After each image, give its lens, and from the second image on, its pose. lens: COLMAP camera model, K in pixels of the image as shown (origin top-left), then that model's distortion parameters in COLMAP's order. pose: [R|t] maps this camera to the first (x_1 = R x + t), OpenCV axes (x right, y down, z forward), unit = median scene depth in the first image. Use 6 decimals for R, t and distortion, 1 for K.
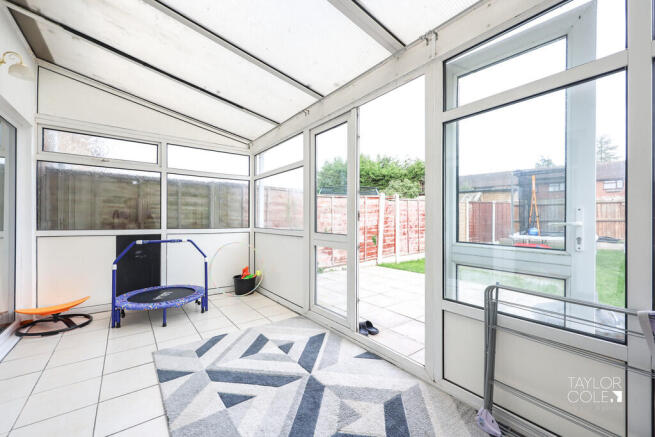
lens RADIAL K [[264.3, 0, 325.5], [0, 264.3, 219.6], [0, 0, 1]] dist [0.000685, 0.000183]
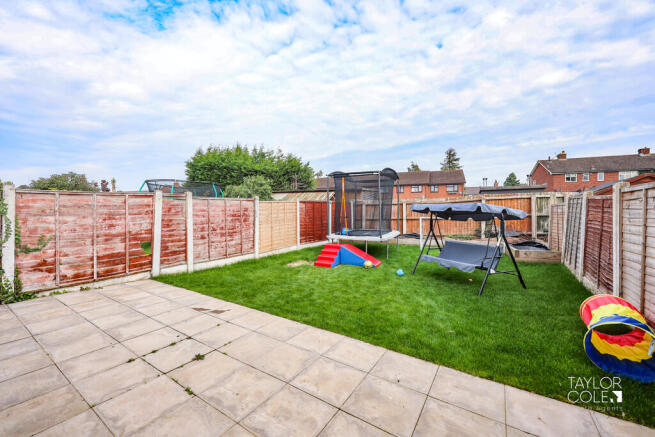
lens RADIAL K [[264.3, 0, 324.1], [0, 264.3, 219.8], [0, 0, 1]] dist [0.000685, 0.000183]
pose [[0.942766, -0.006271, 0.333395, 0.402148], [0.000505, 0.999849, 0.017381, -0.020826], [-0.333453, -0.016218, 0.942627, 0.049818]]
